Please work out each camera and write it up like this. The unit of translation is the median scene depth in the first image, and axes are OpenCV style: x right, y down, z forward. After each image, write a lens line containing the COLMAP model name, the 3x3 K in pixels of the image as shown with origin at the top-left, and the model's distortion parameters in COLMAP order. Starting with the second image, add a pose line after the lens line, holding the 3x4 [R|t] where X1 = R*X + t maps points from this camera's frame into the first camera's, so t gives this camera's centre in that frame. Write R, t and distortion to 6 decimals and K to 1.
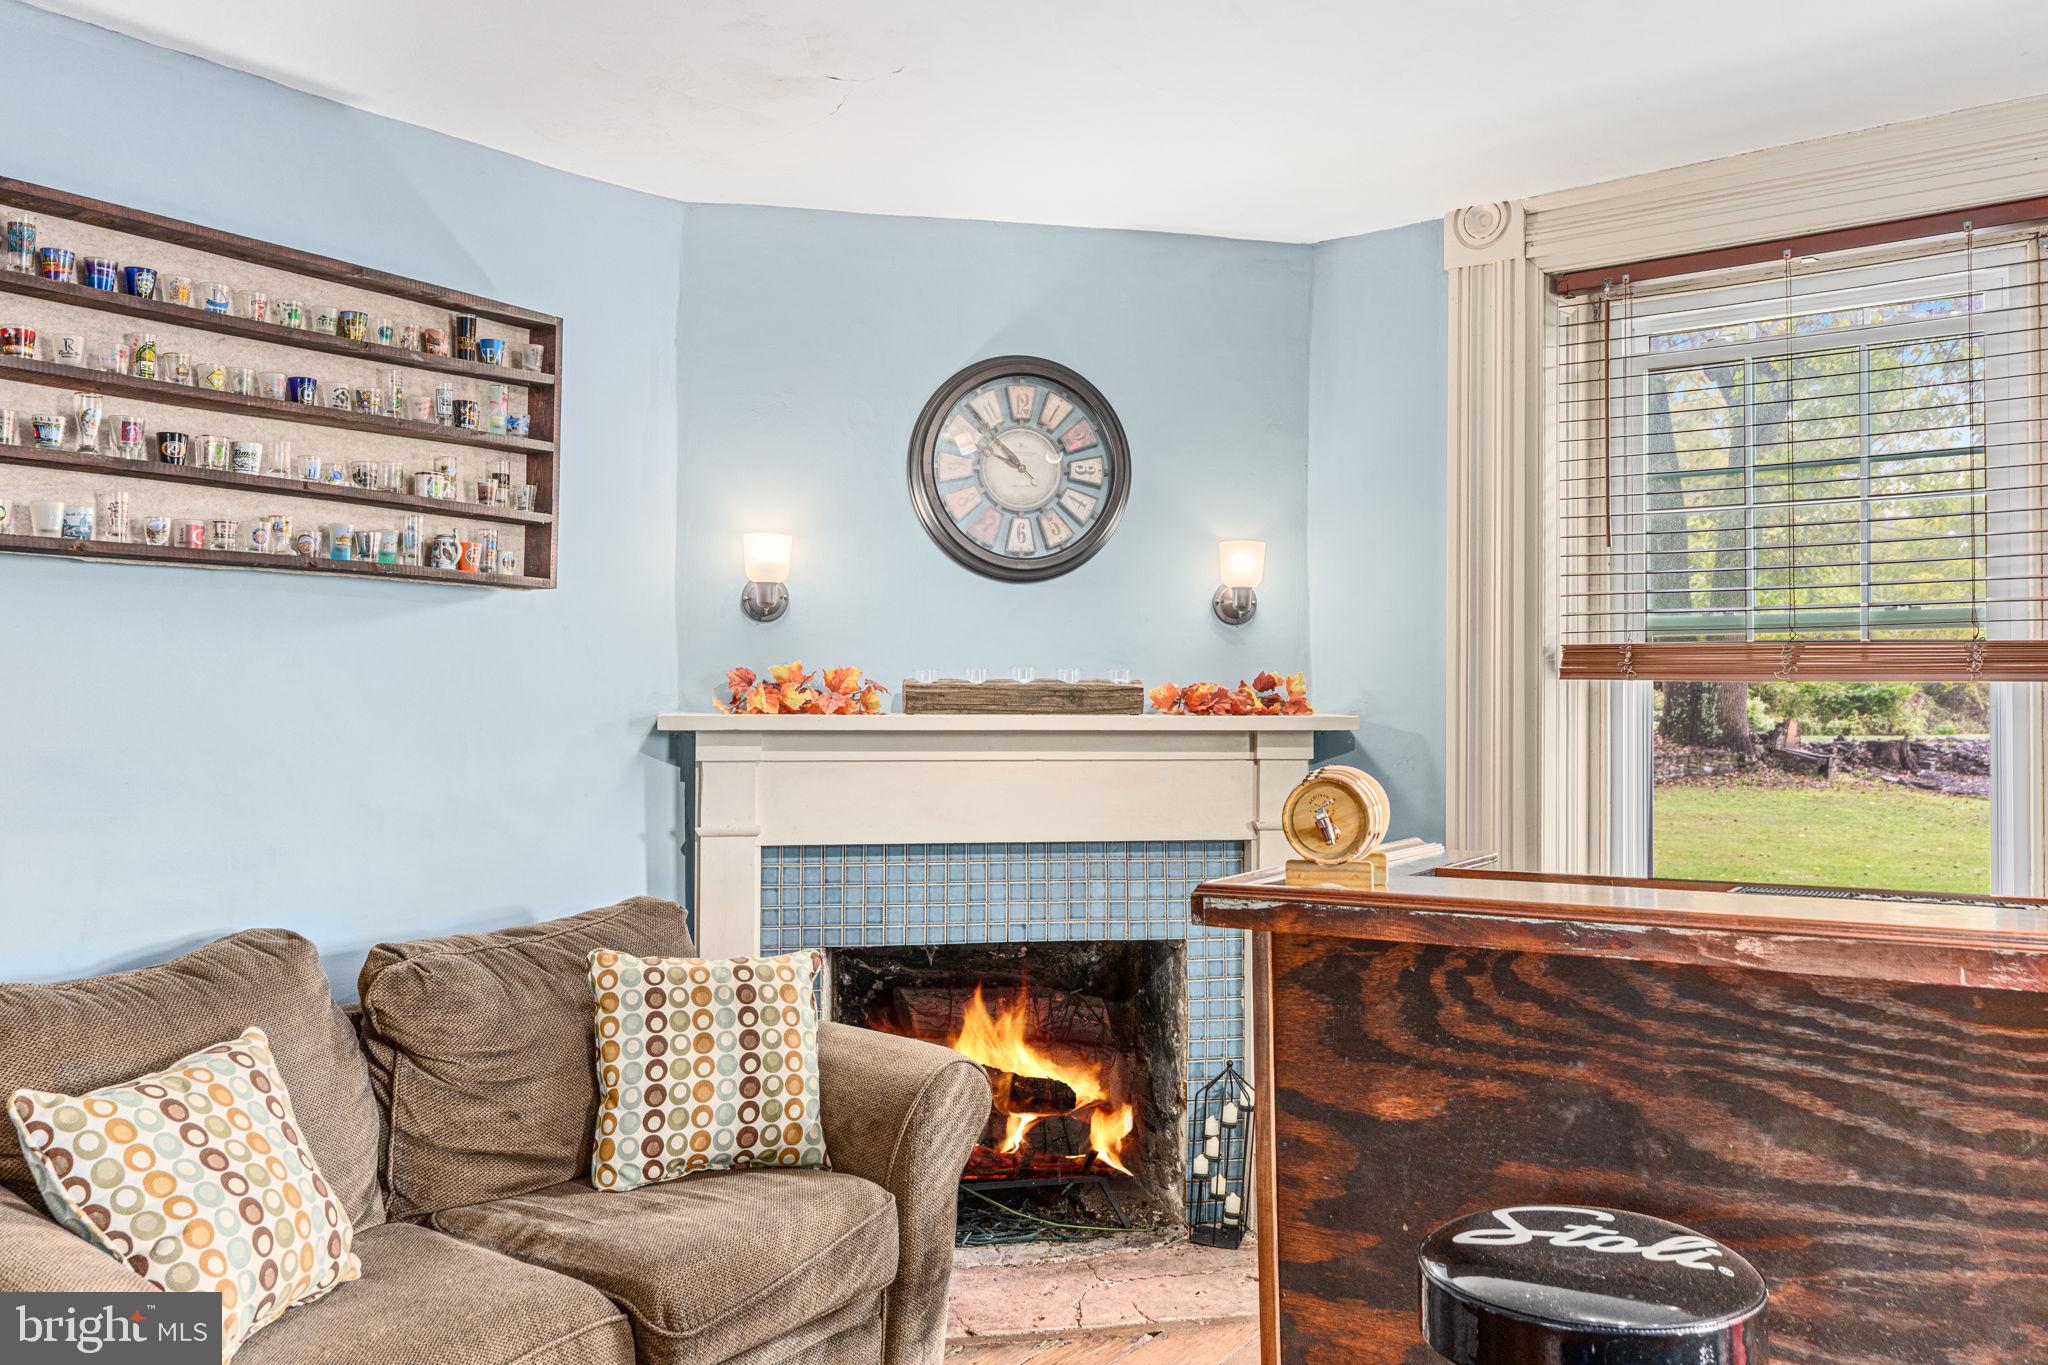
lens RADIAL K [[1553.5, 0, 1024.0], [0, 1553.5, 682.5], [0, 0, 1]] dist [0.004112, 0.001207]
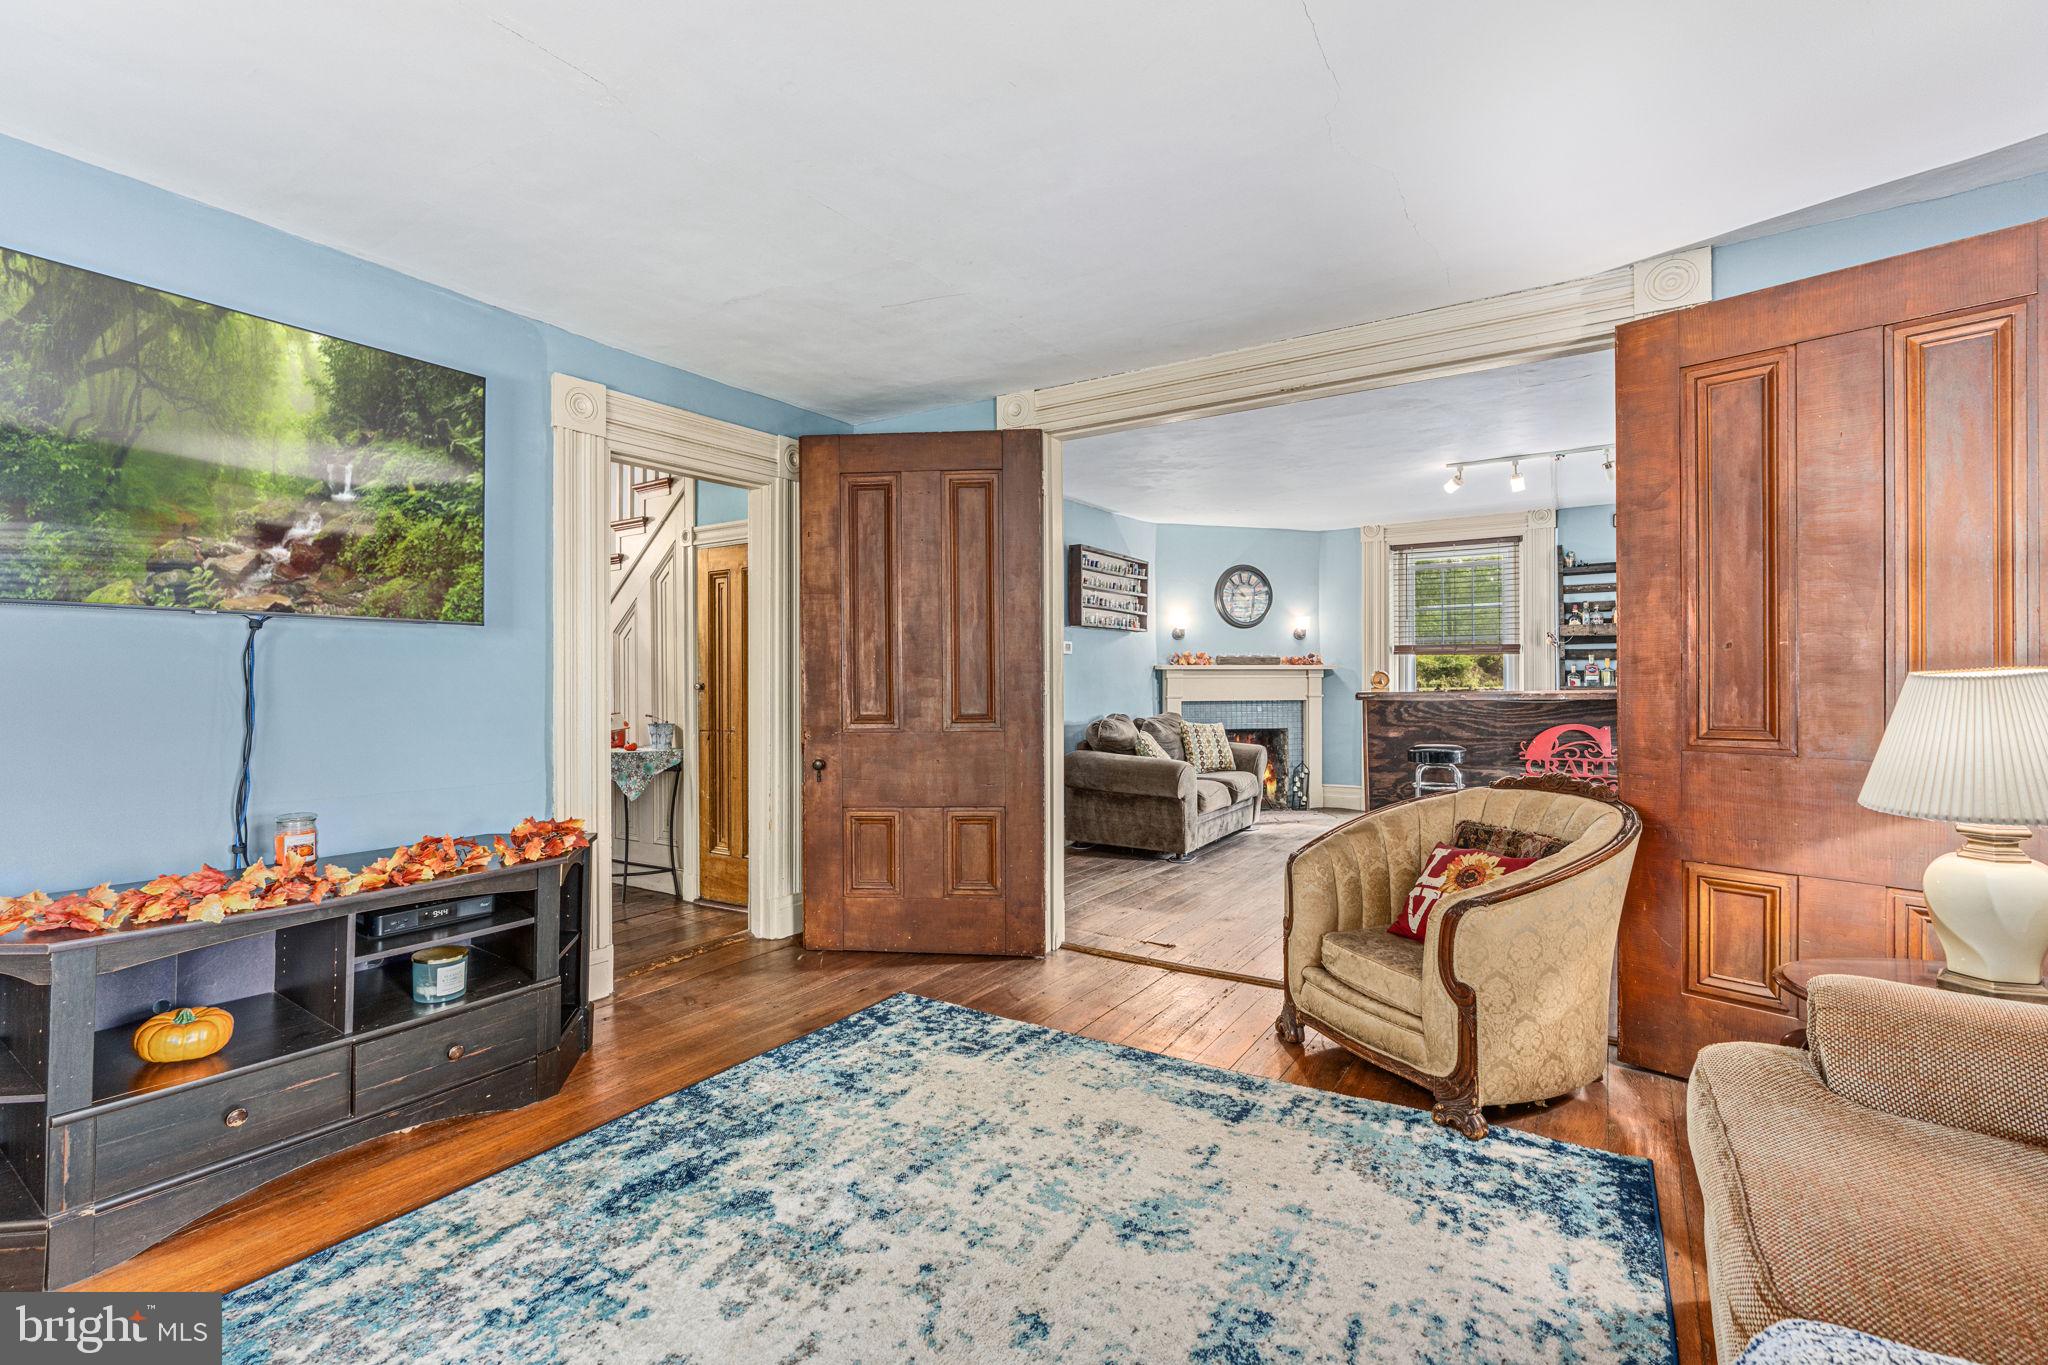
lens RADIAL K [[921.7, 0, 1024.8], [0, 921.7, 688.7], [0, 0, 1]] dist [-0.001581, 0.001293]
pose [[0.997314, -0.006999, 0.072904, -0.691264], [0.005244, 0.999693, 0.024233, 0.021114], [-0.073051, -0.023786, 0.997044, -1.129404]]
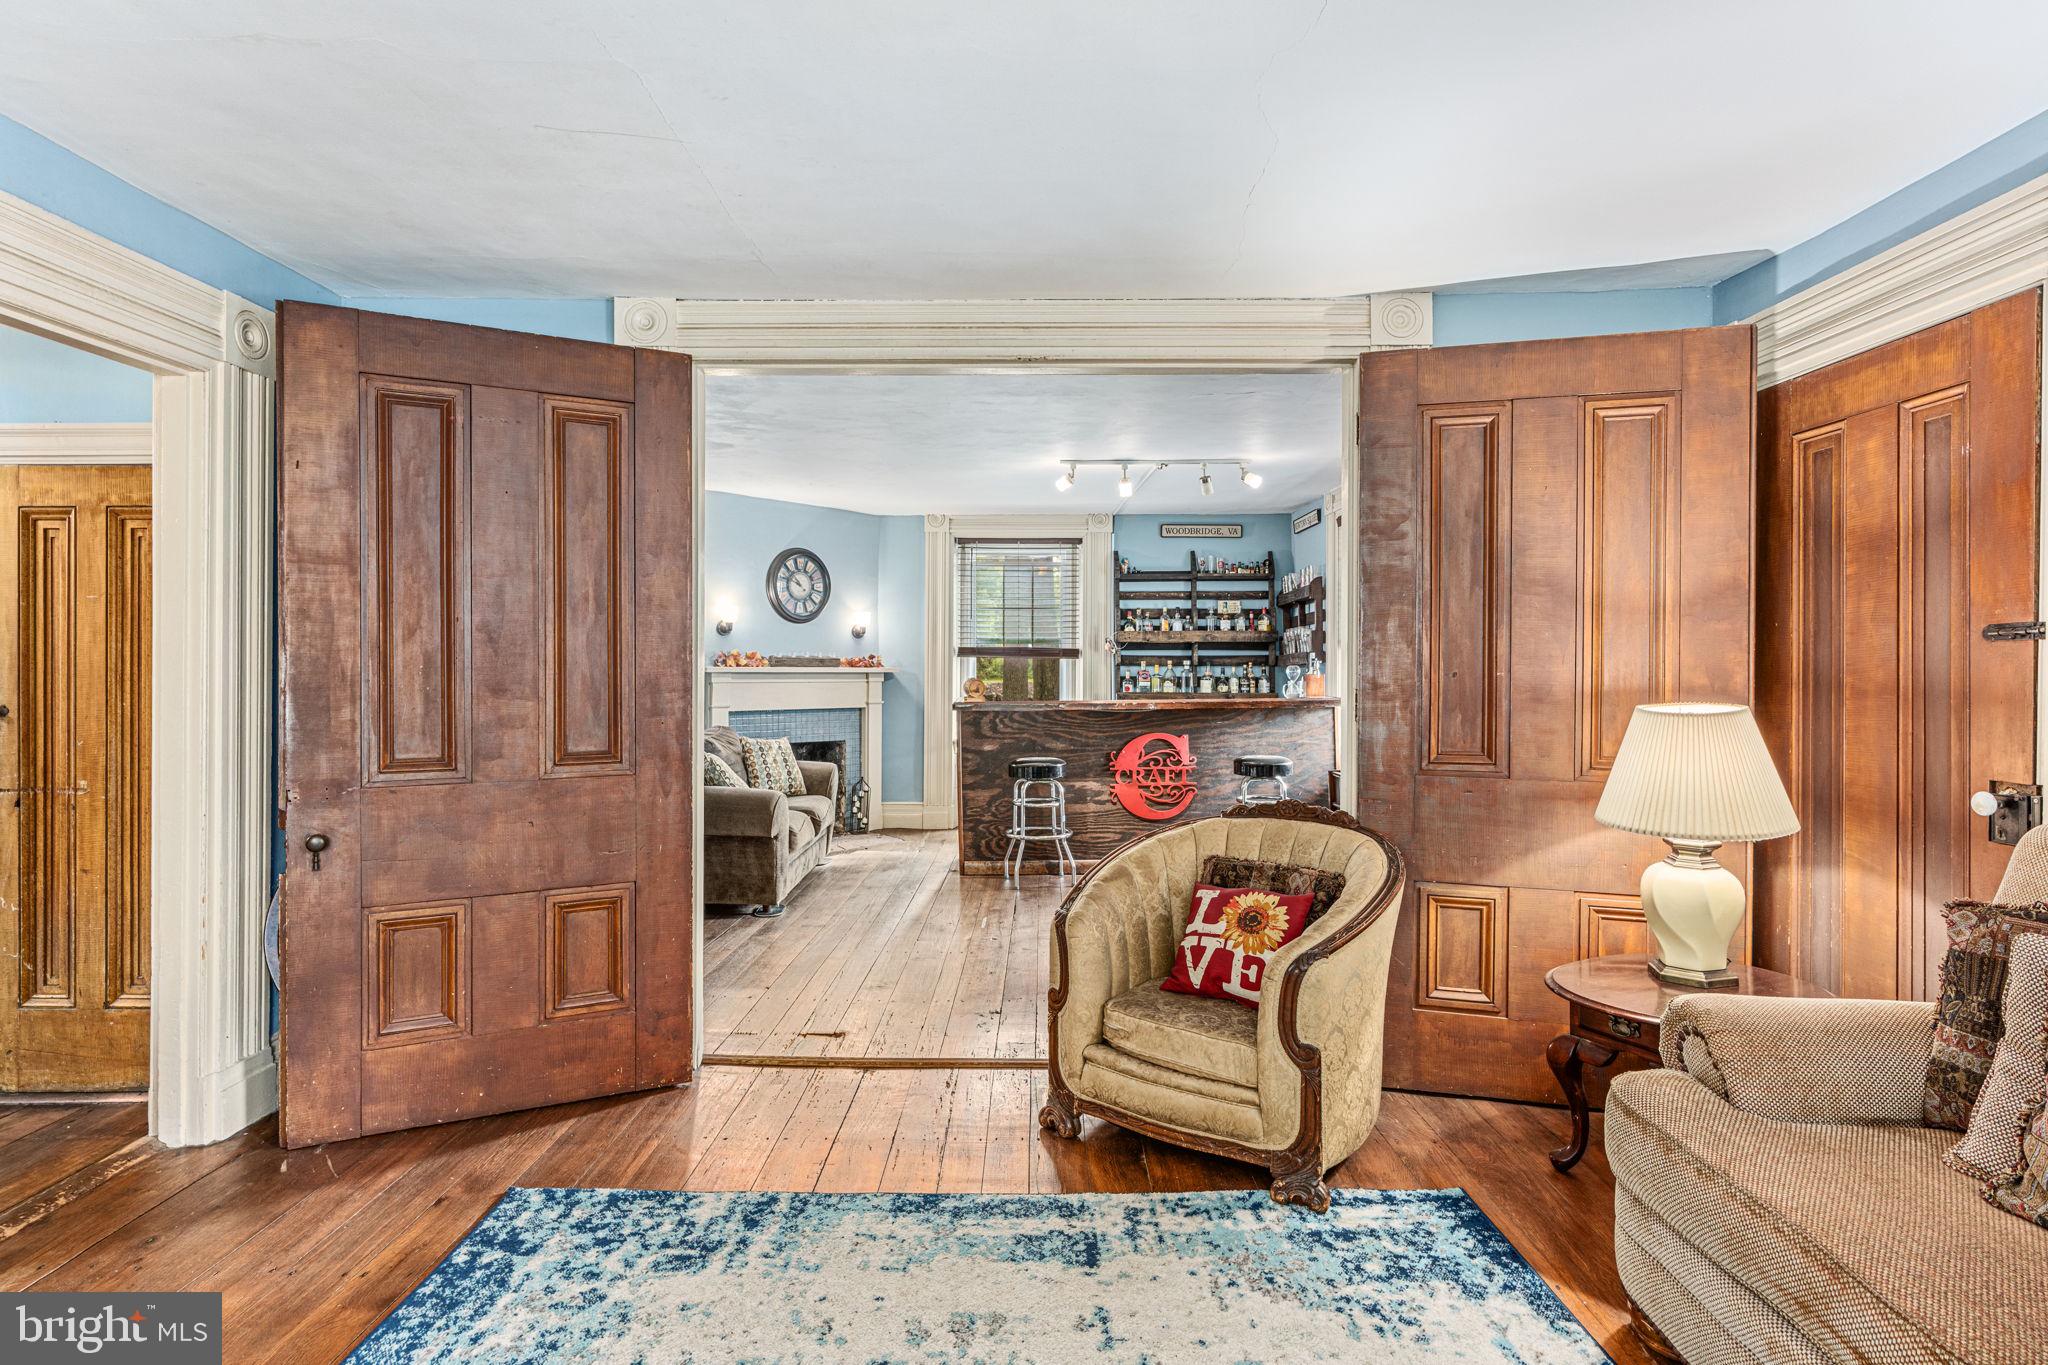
lens RADIAL K [[1045.9, 0, 1024.0], [0, 1045.9, 682.5], [0, 0, 1]] dist [-0.002931, 0.002826]
pose [[0.806634, -0.006341, 0.591017, -0.889102], [-0.009921, 0.999656, 0.024267, -0.003504], [-0.590968, -0.025438, 0.806294, -0.935724]]
